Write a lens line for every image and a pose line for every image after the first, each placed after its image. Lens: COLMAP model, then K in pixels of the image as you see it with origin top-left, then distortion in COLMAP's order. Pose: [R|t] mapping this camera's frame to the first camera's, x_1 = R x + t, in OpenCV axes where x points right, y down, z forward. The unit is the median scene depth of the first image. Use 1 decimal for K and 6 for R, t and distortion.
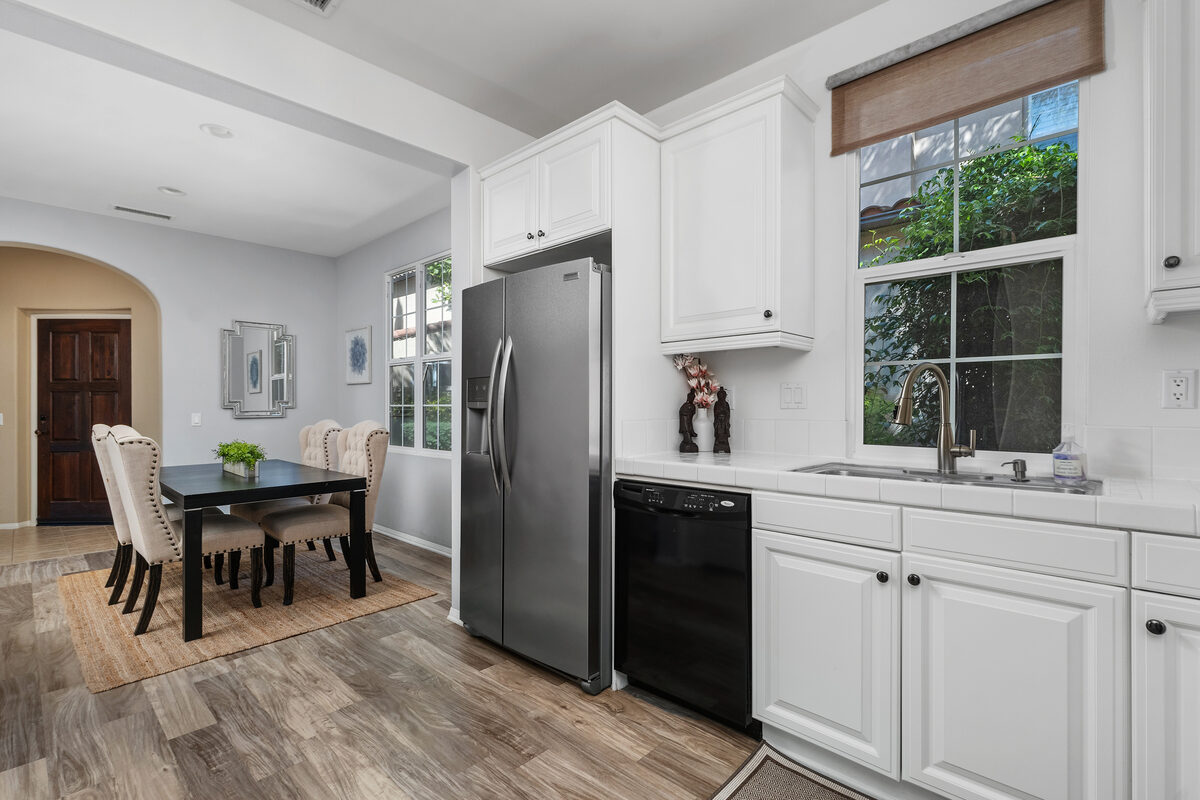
lens RADIAL K [[544.3, 0, 598.8], [0, 544.3, 404.4], [0, 0, 1]] dist [-0.000204, -0.000656]
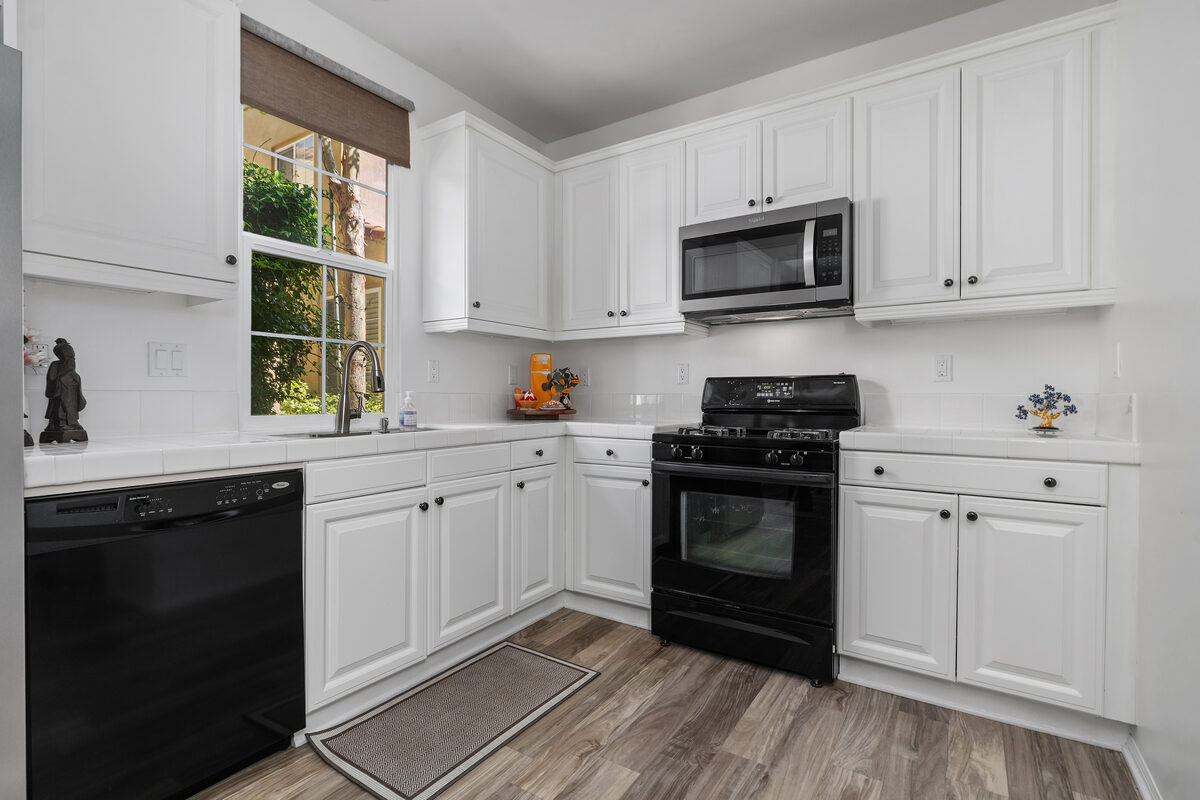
lens RADIAL K [[558.0, 0, 598.3], [0, 558.0, 398.3], [0, 0, 1]] dist [-0.006264, -0.000481]
pose [[-0.168981, -0.002384, 0.985616, -0.688541], [-0.003144, 0.999993, 0.001880, 0.045203], [-0.985614, -0.002781, -0.168987, 0.658815]]
